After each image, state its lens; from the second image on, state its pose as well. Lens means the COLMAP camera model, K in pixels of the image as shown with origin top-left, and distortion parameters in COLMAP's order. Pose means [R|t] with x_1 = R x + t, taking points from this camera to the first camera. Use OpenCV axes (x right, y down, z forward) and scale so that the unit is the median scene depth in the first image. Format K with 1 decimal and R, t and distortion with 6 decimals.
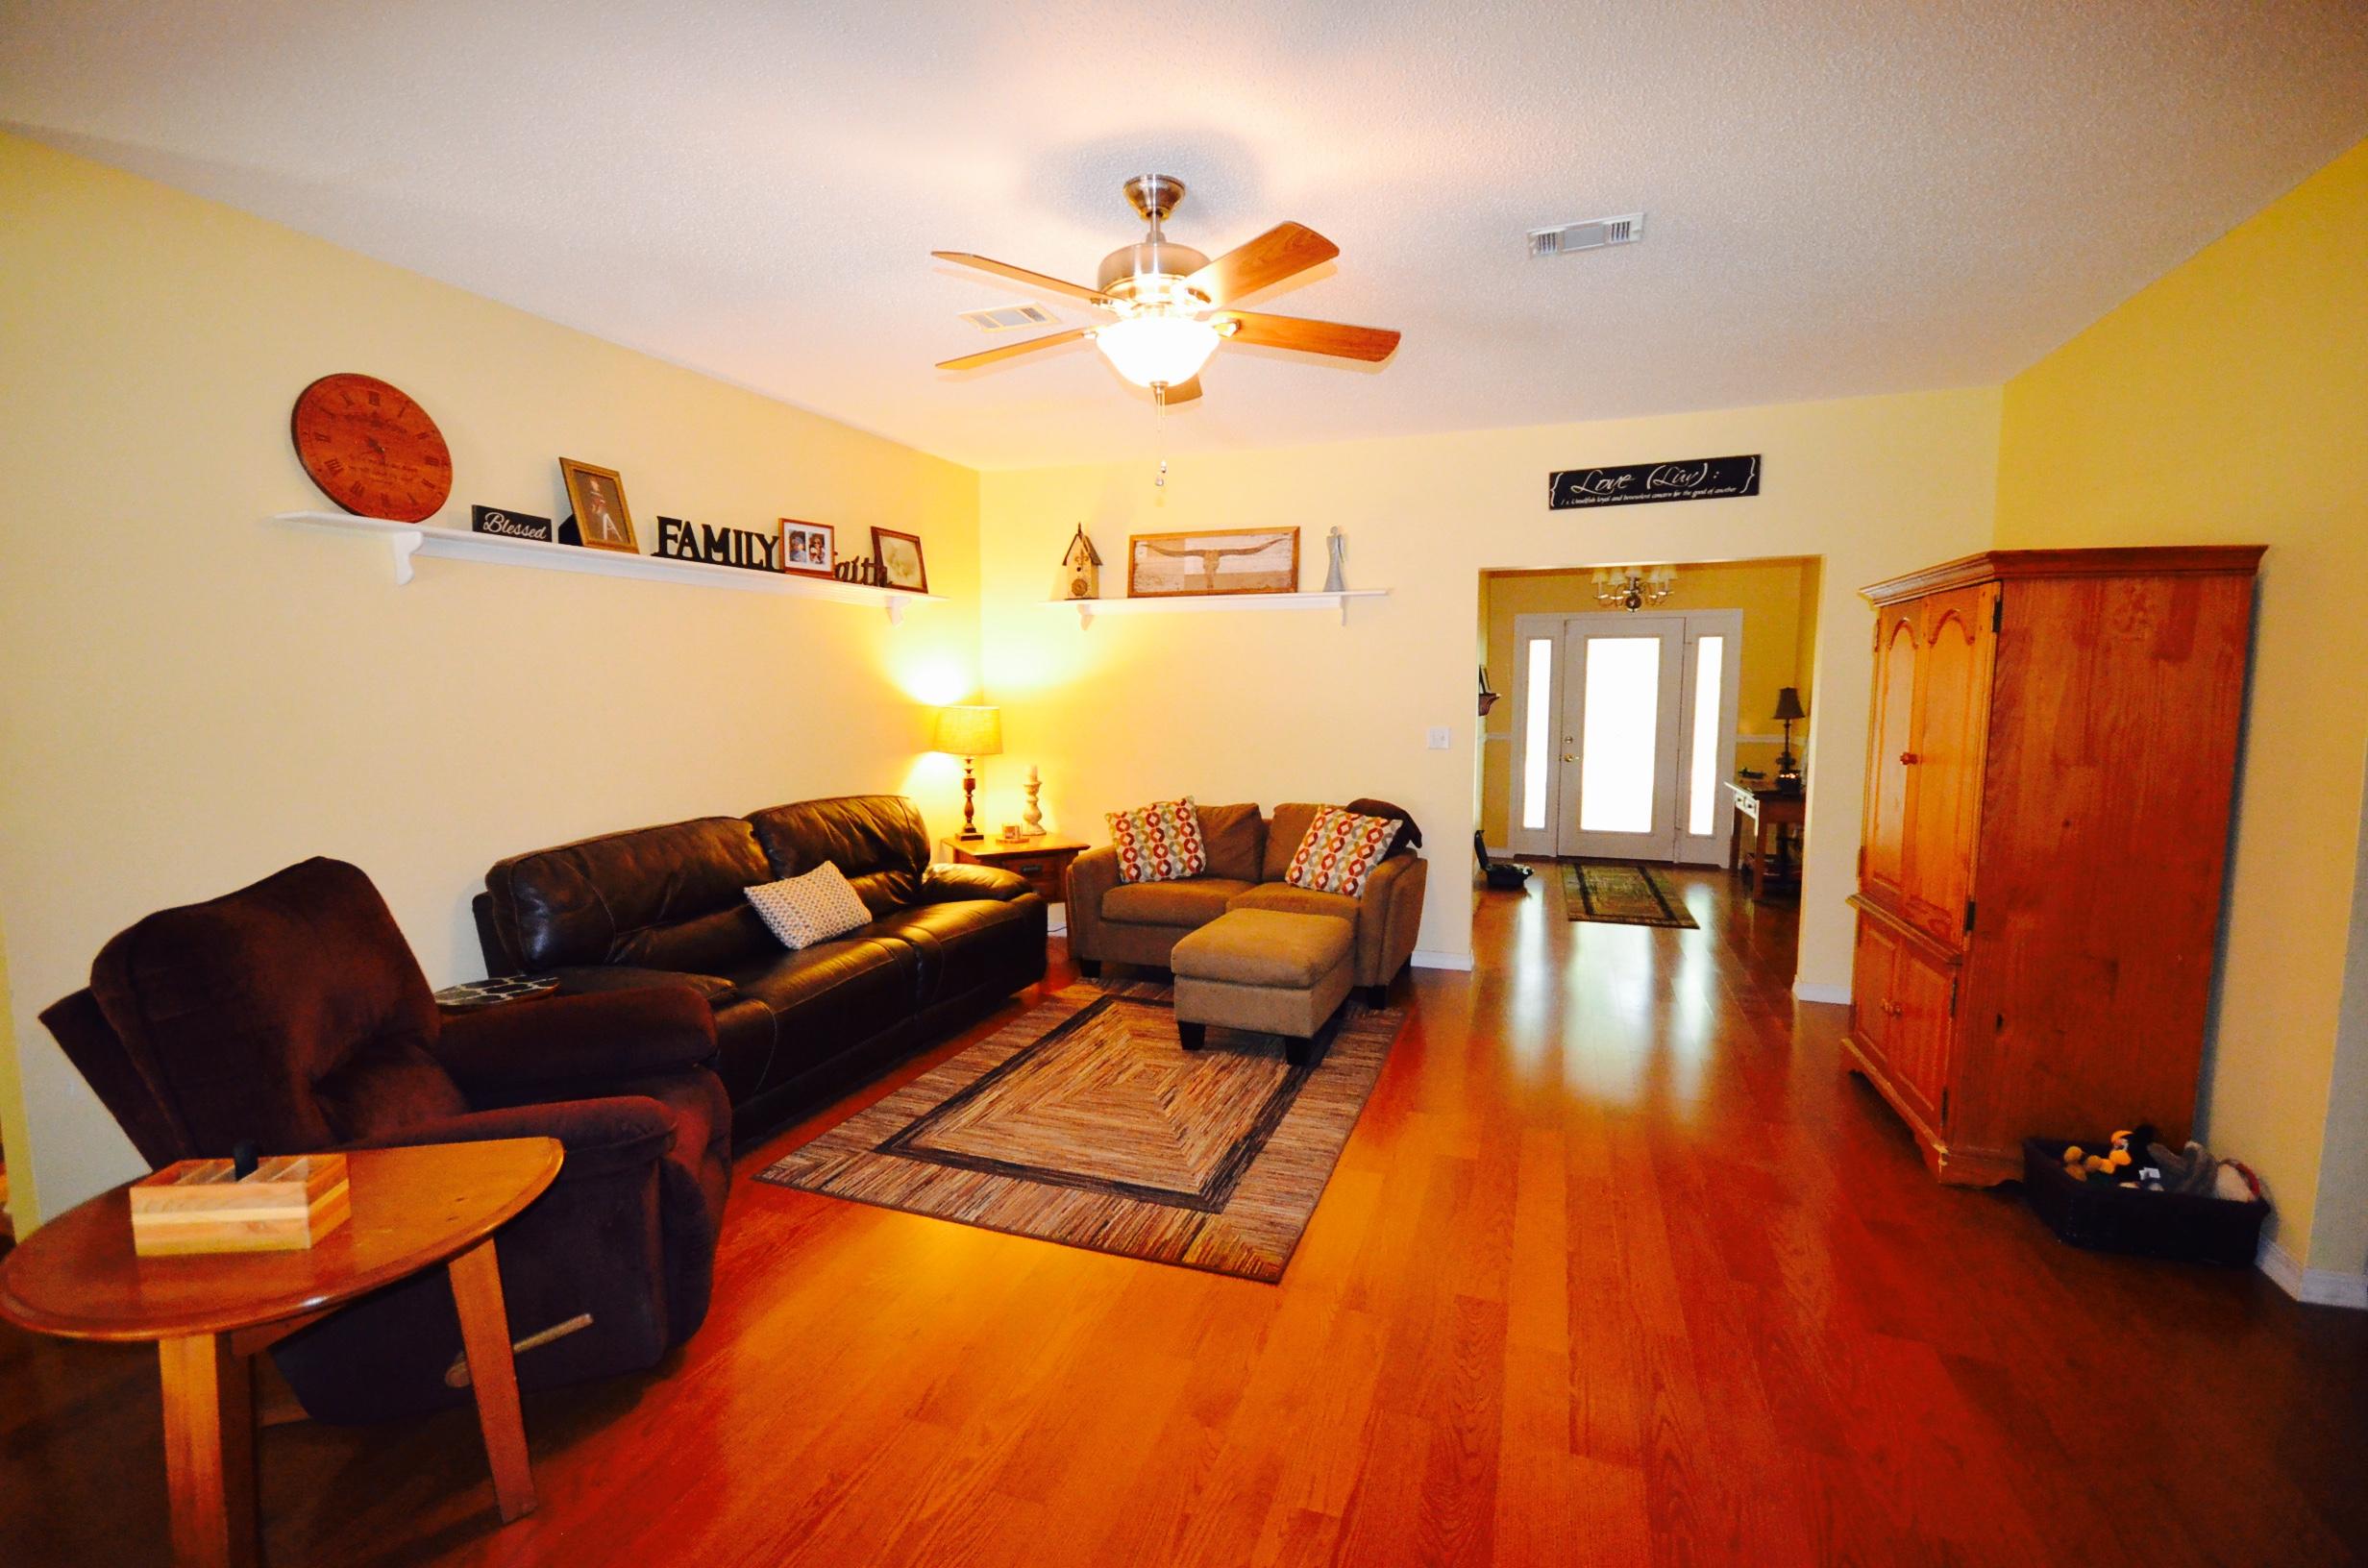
lens RADIAL K [[1039.4, 0, 1184.0], [0, 1039.4, 784.0], [0, 0, 1]] dist [-0.009108, 0.000228]
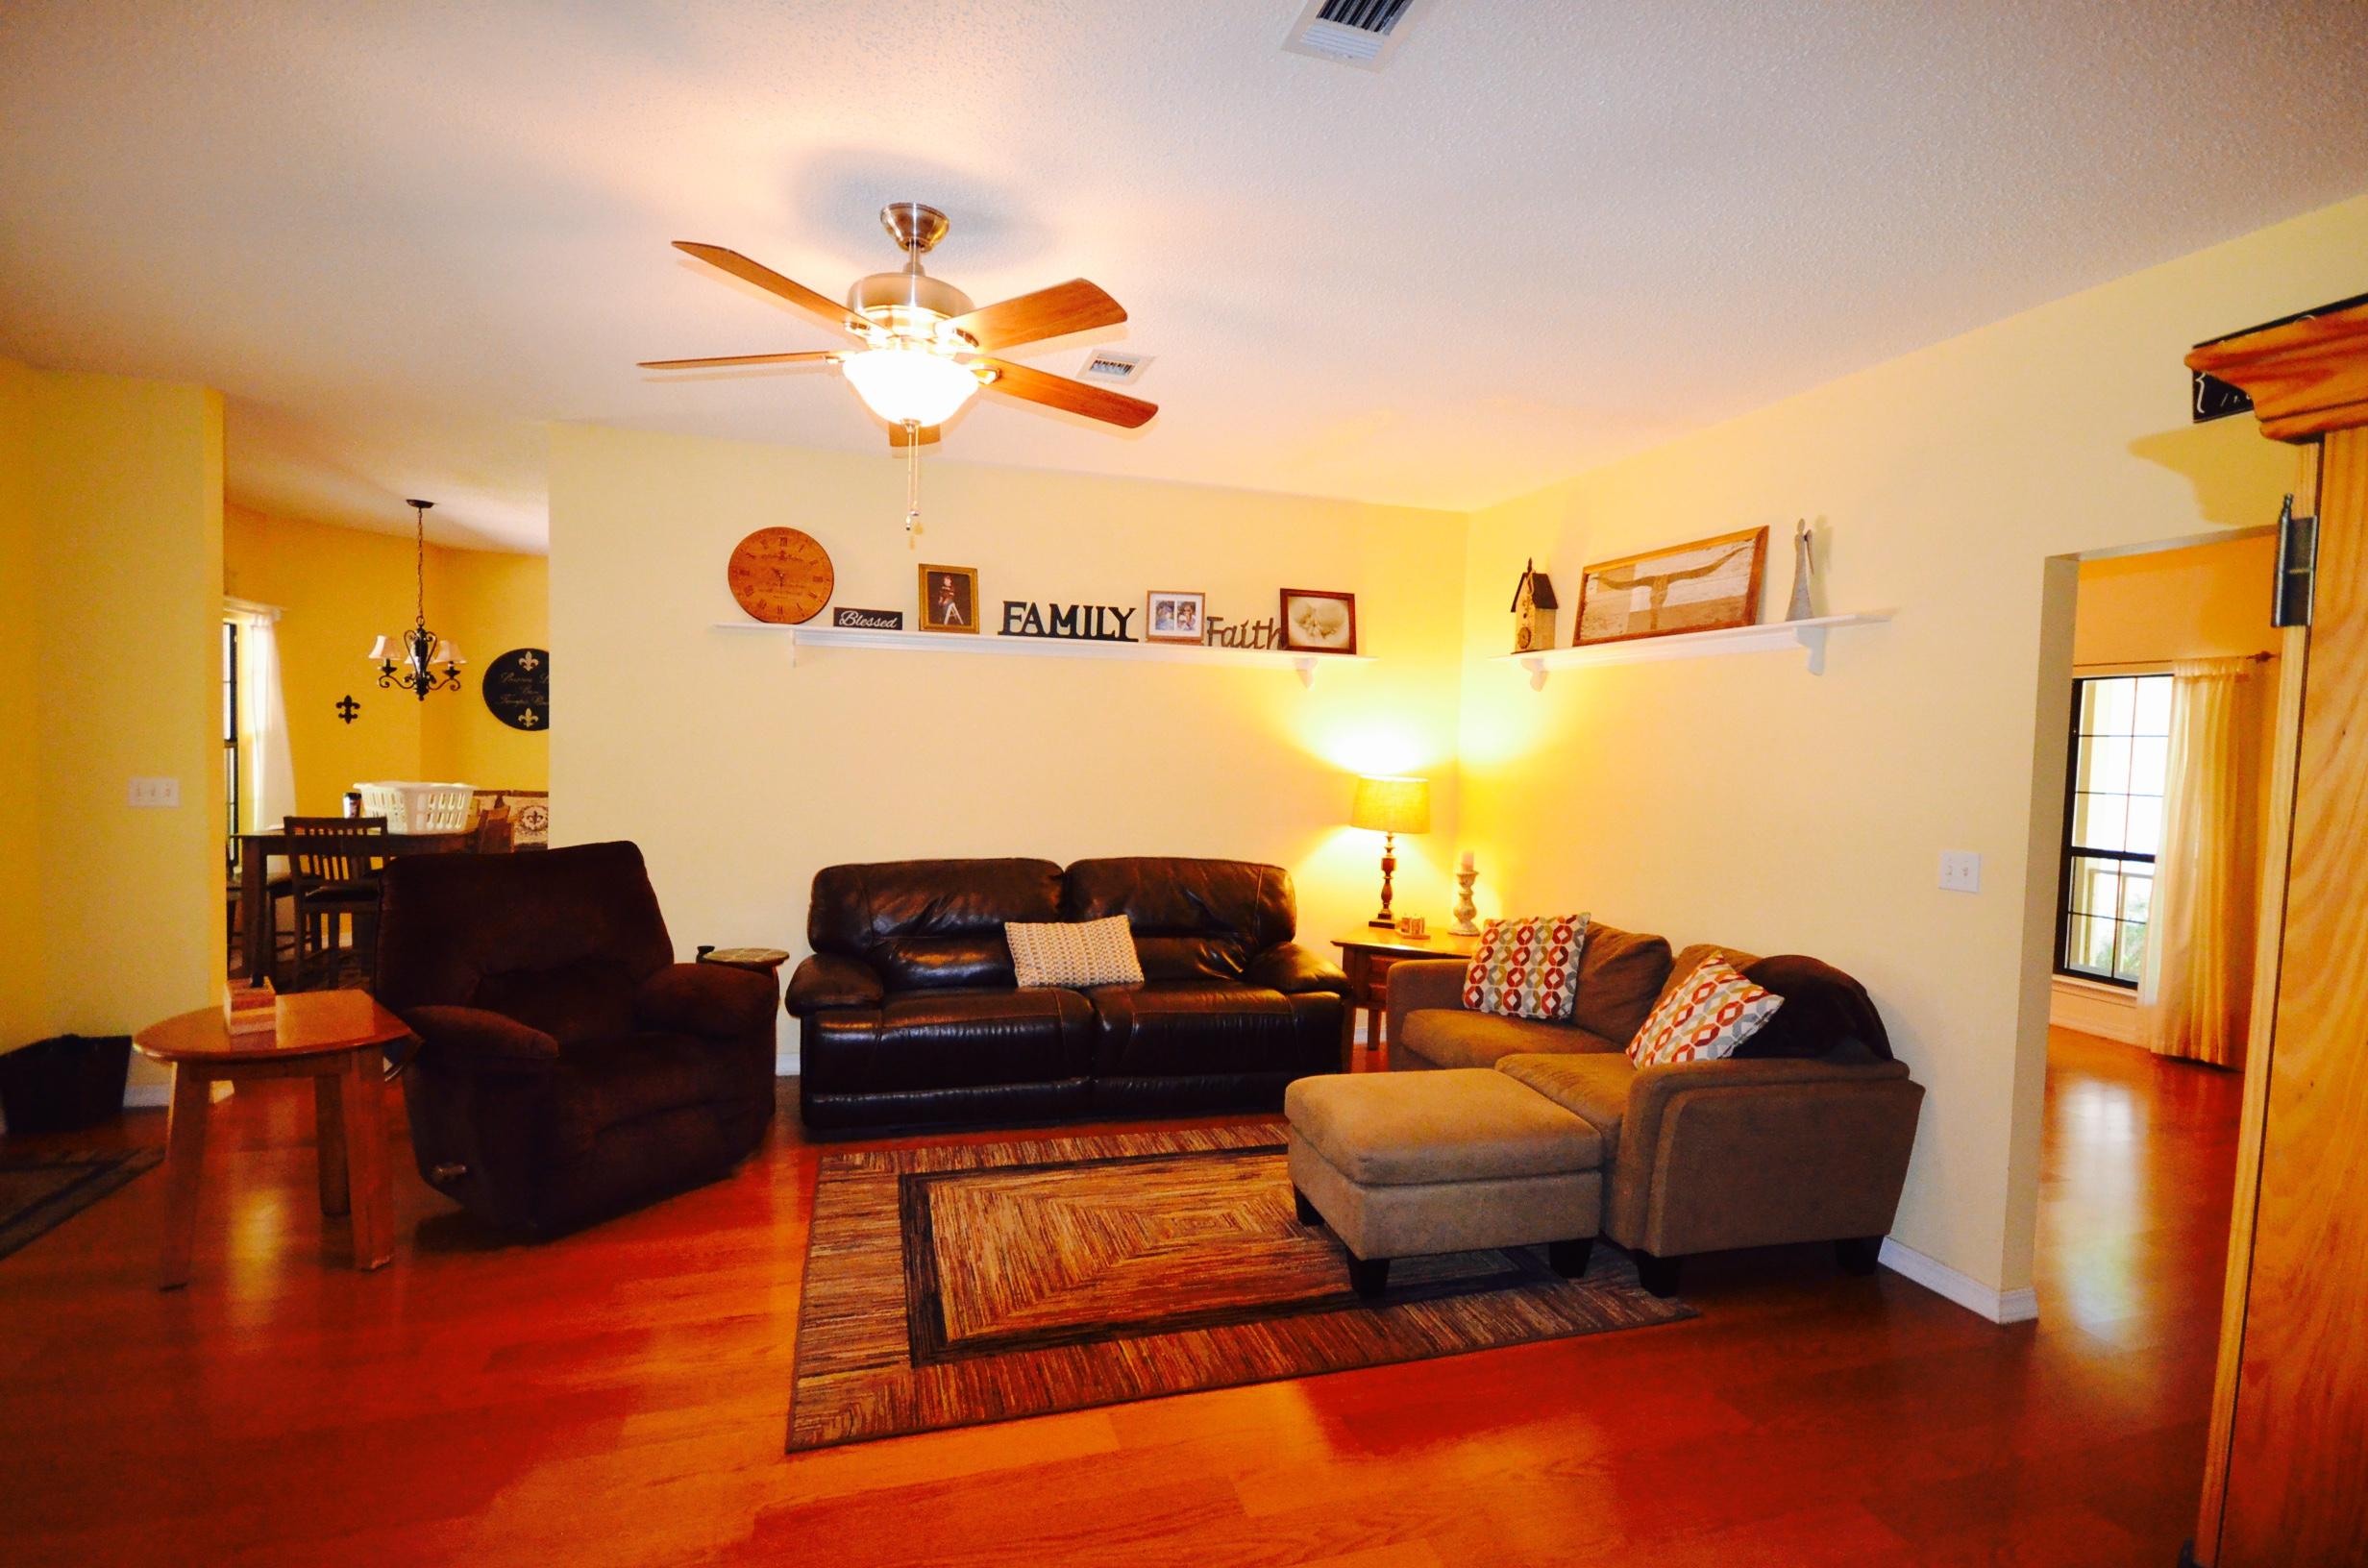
lens RADIAL K [[1074.8, 0, 1185.6], [0, 1074.8, 792.0], [0, 0, 1]] dist [-0.014786, 0.000133]
pose [[0.595890, 0.057562, -0.801000, 0.549882], [-0.105258, 0.994421, -0.006844, -0.047699], [0.796138, 0.088390, 0.598625, 0.397384]]
